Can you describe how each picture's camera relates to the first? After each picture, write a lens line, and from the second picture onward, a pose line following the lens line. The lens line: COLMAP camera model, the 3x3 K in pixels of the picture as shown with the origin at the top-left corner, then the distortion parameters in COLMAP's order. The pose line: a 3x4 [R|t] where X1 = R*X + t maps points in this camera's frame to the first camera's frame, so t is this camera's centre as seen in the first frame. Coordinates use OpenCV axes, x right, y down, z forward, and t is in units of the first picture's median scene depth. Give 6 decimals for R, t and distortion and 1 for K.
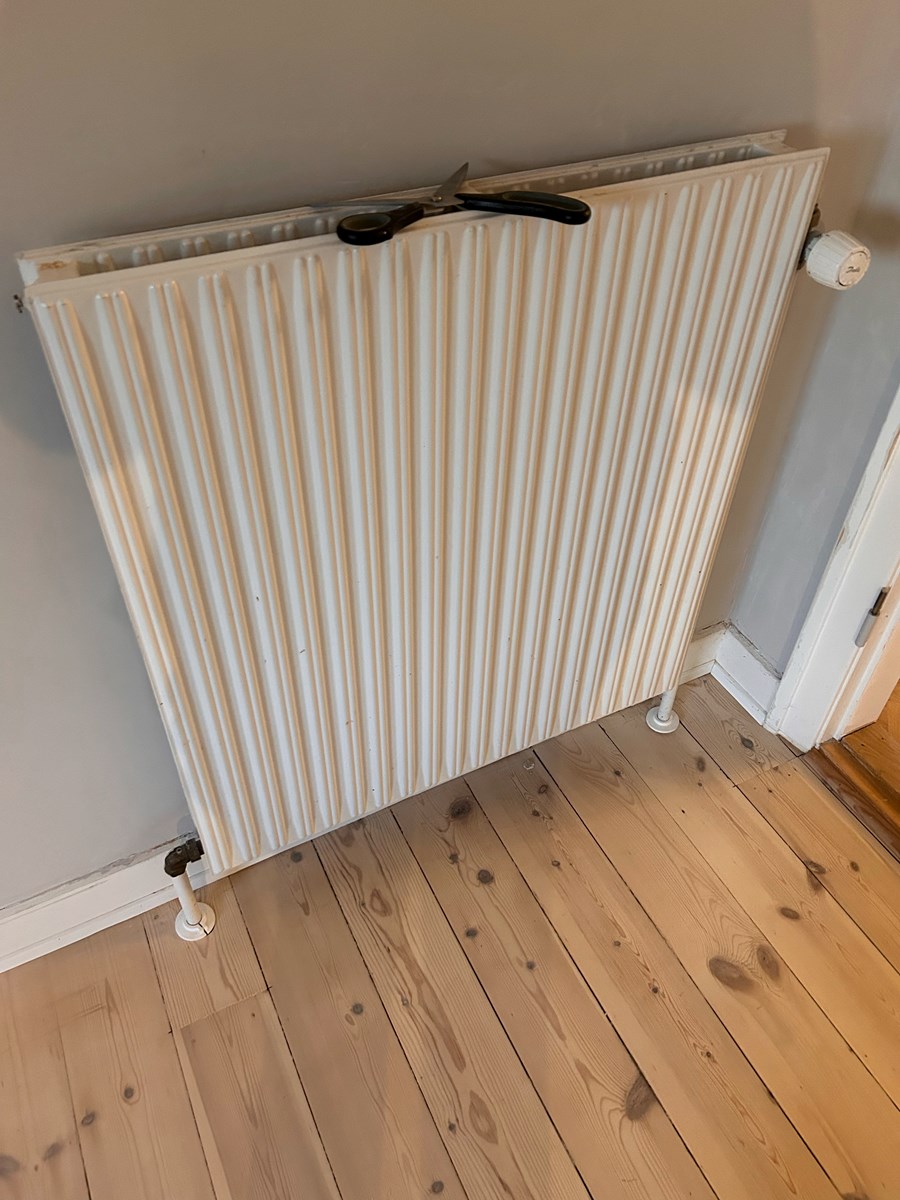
lens RADIAL K [[904.5, 0, 470.0], [0, 904.5, 594.1], [0, 0, 1]] dist [0.002852, -0.001227]
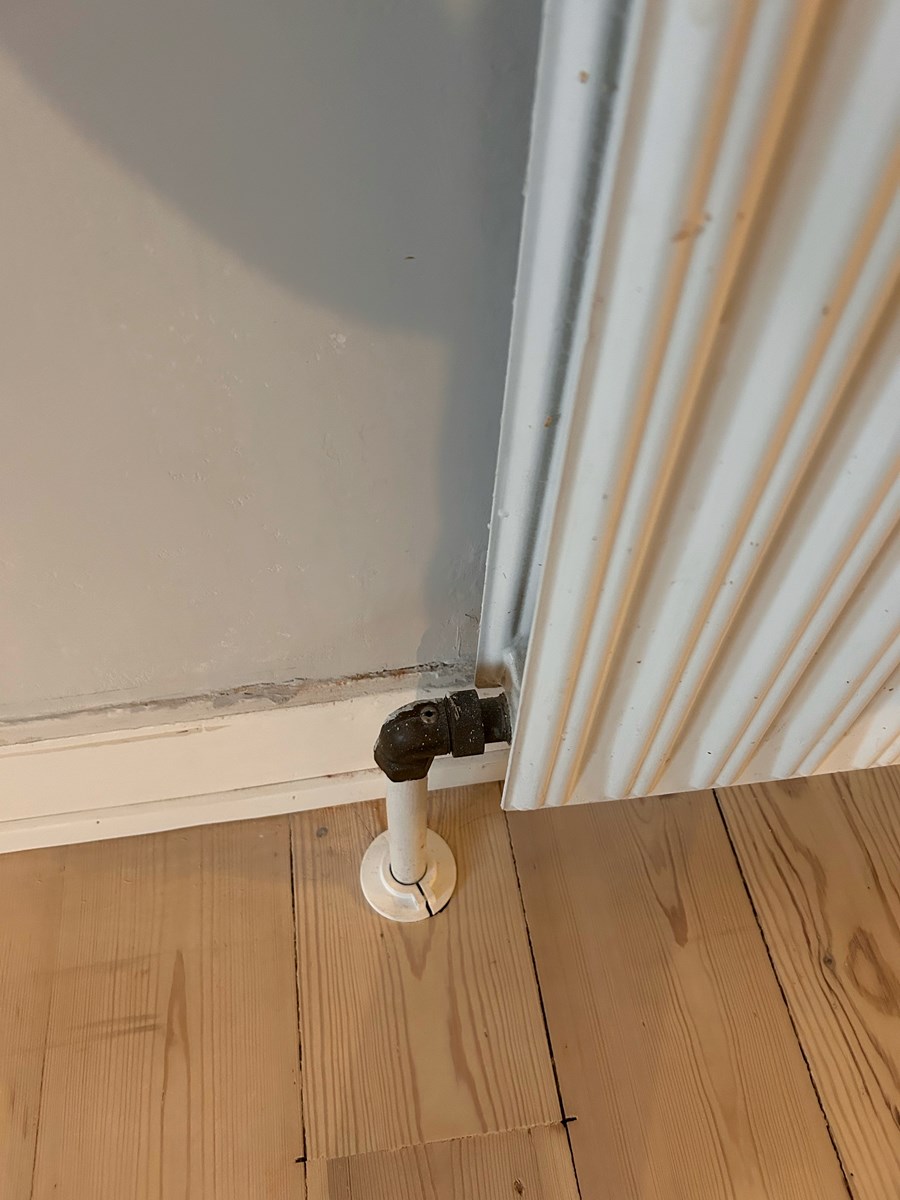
lens RADIAL K [[960.4, 0, 450.0], [0, 960.4, 600.0], [0, 0, 1]] dist [0.074303, -0.187947]
pose [[0.945138, 0.254568, -0.204715, -0.233270], [-0.216487, 0.957405, 0.191072, 0.161353], [0.244637, -0.136272, 0.959991, 0.618415]]
